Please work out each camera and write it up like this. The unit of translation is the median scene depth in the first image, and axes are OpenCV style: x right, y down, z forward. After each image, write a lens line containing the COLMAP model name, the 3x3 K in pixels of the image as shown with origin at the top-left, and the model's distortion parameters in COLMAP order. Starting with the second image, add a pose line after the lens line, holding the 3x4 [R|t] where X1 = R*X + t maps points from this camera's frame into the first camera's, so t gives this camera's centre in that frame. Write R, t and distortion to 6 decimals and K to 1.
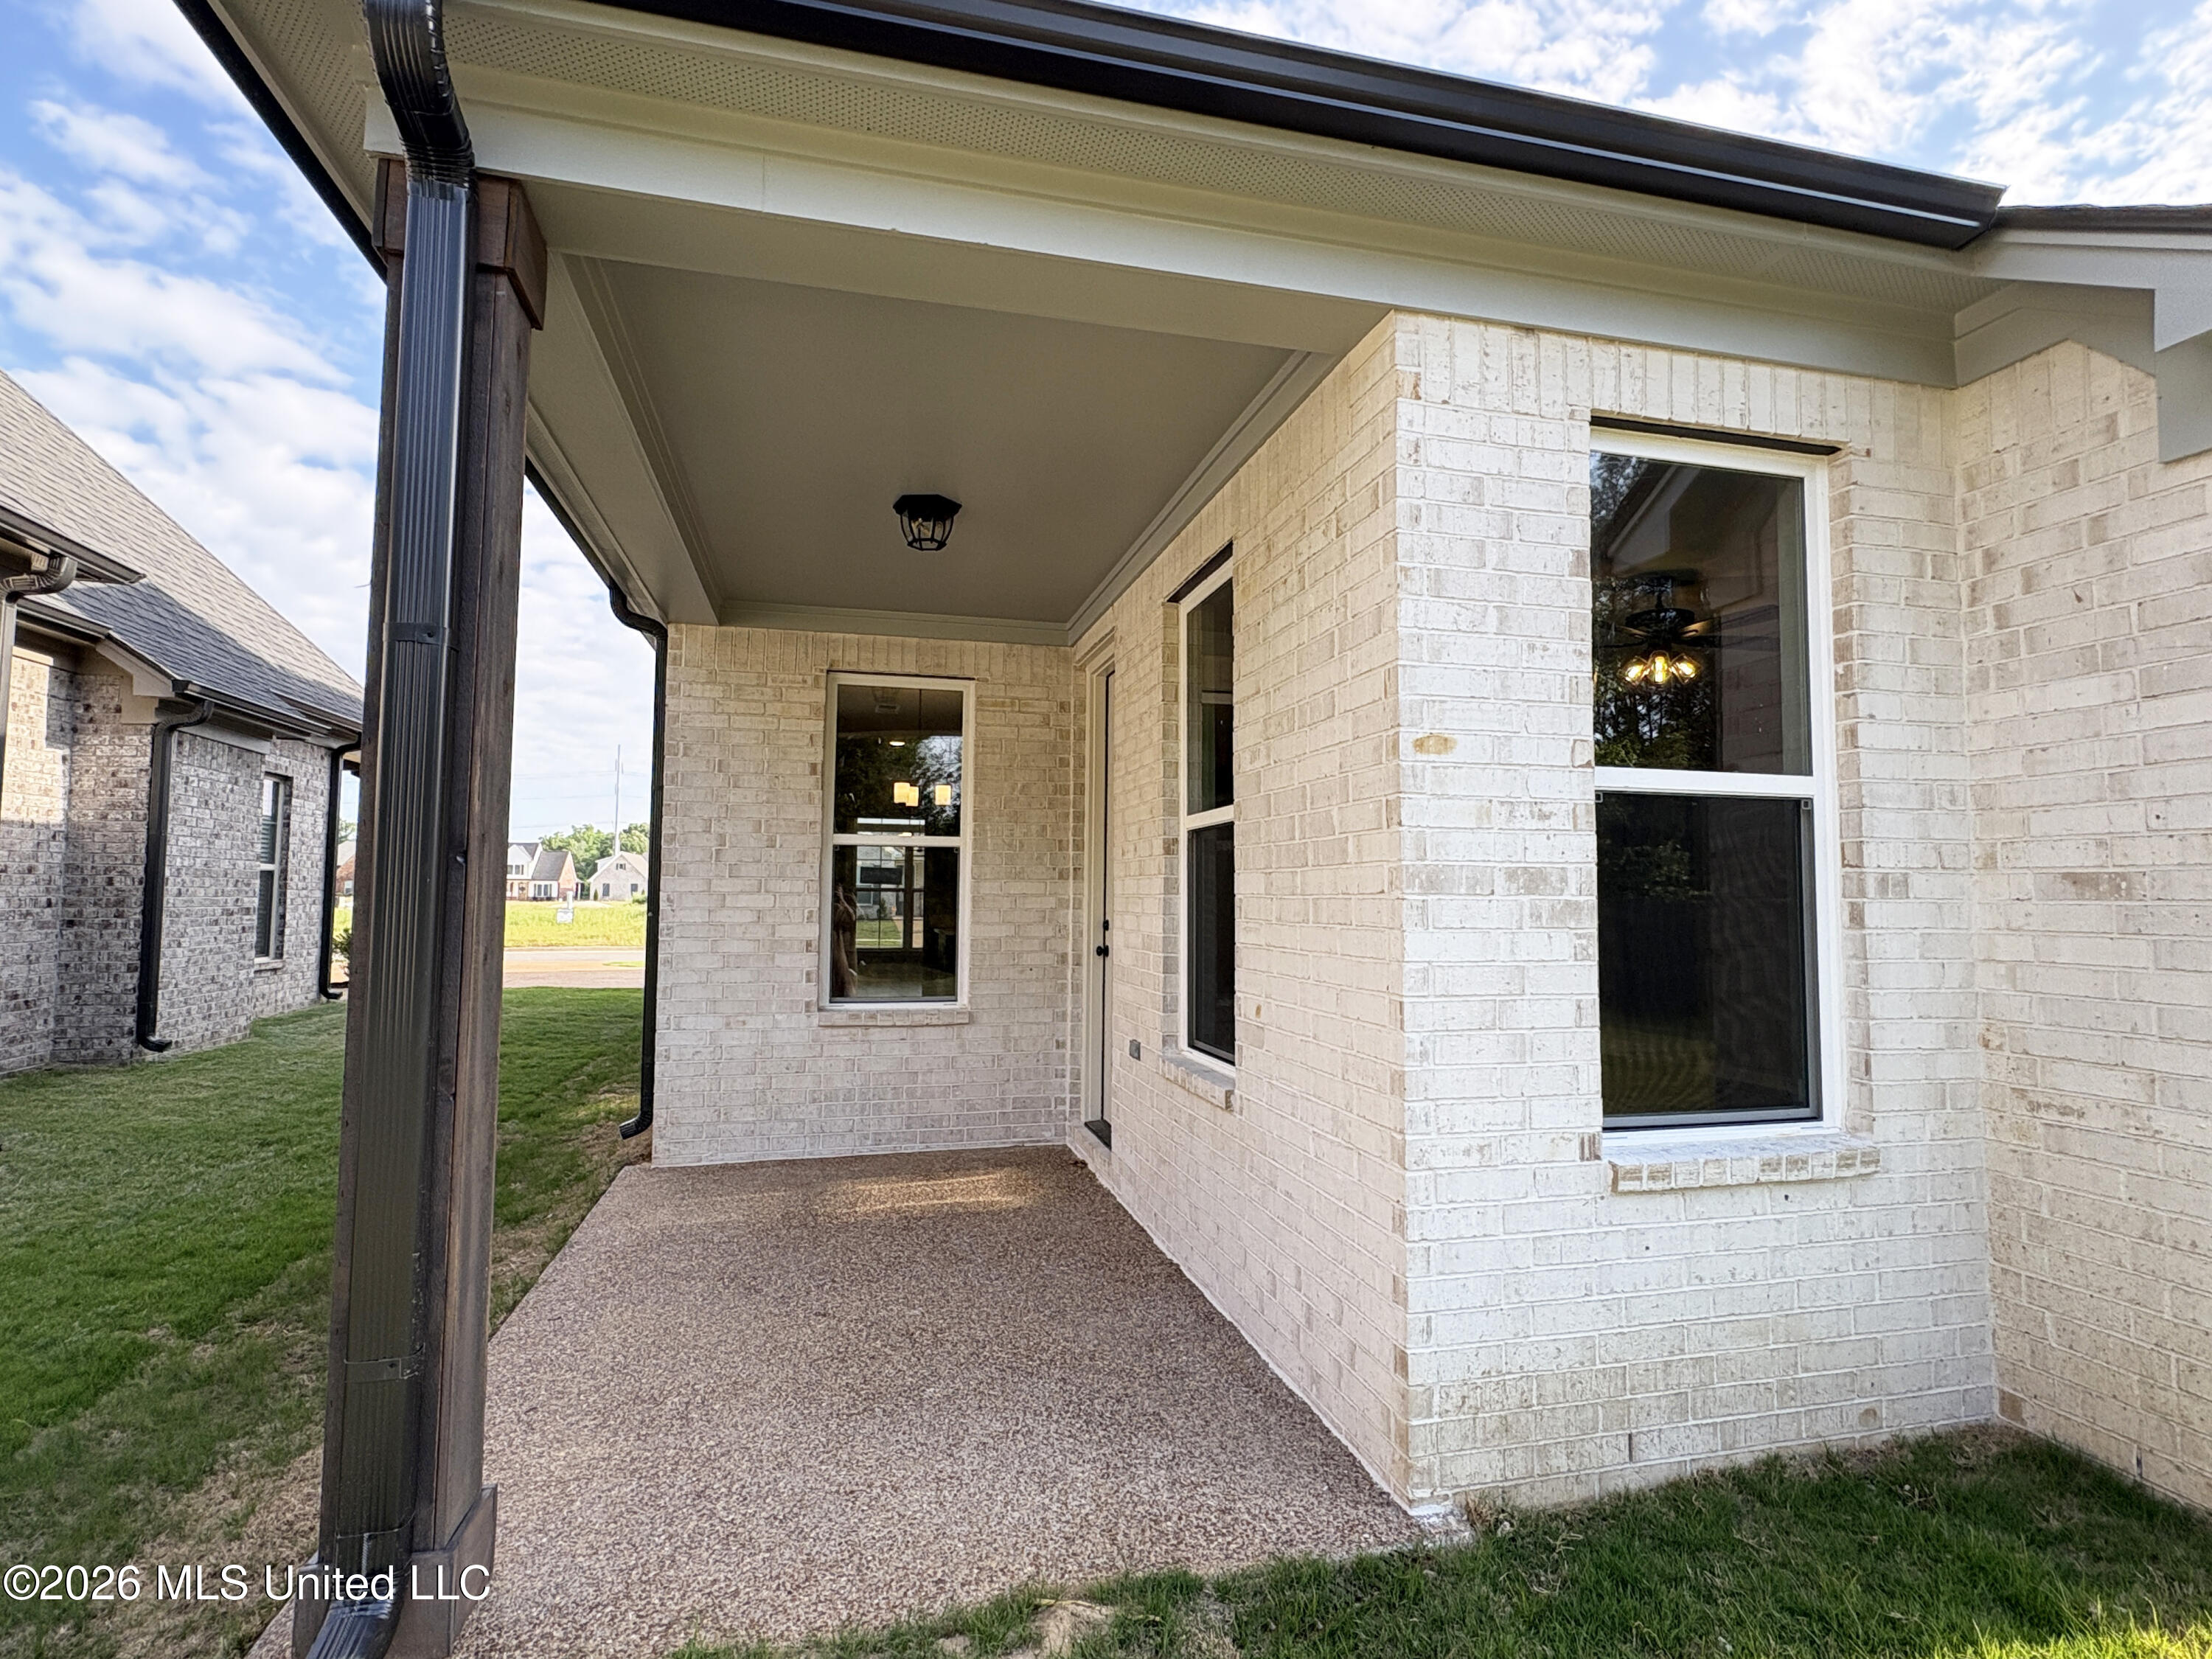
lens RADIAL K [[1086.1, 0, 1101.4], [0, 1086.1, 825.5], [0, 0, 1]] dist [0.005791, 0.000466]
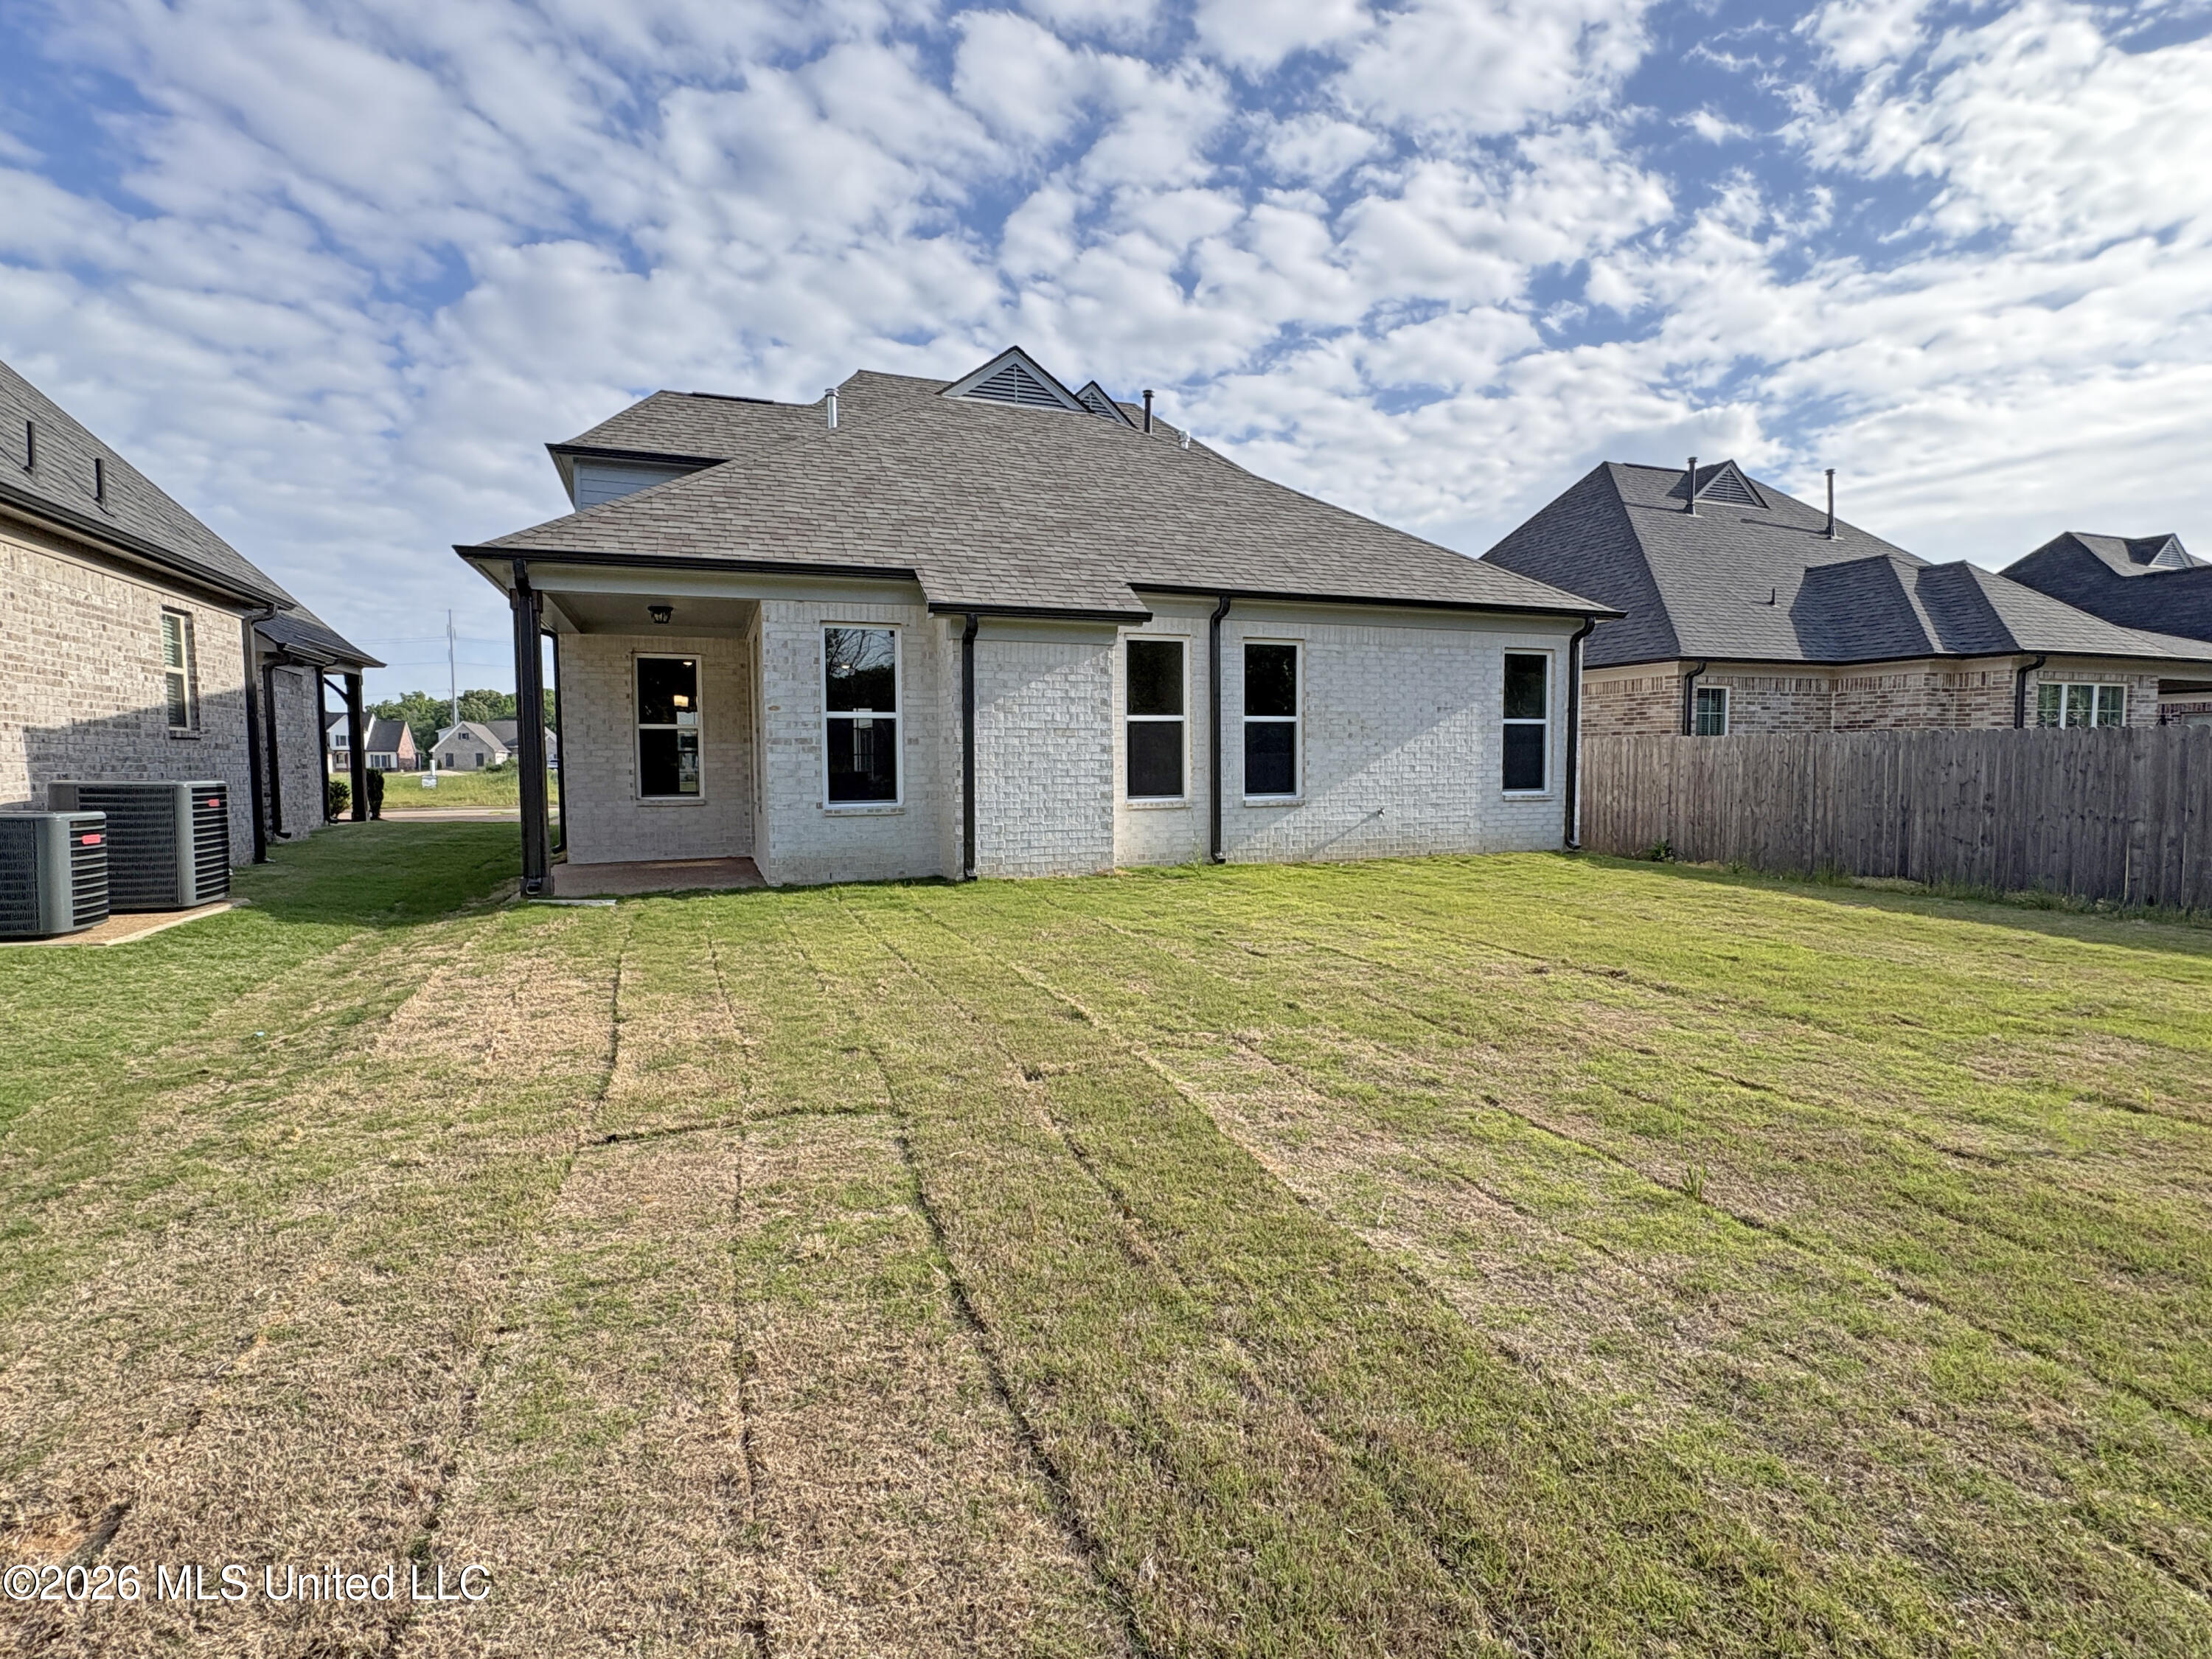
lens RADIAL K [[1086.1, 0, 1115.1], [0, 1086.1, 833.4], [0, 0, 1]] dist [0.005791, 0.000466]
pose [[0.992034, -0.021865, 0.124056, 0.354208], [0.005296, 0.991189, 0.132350, -0.047818], [-0.125856, -0.130638, 0.983409, -1.089498]]
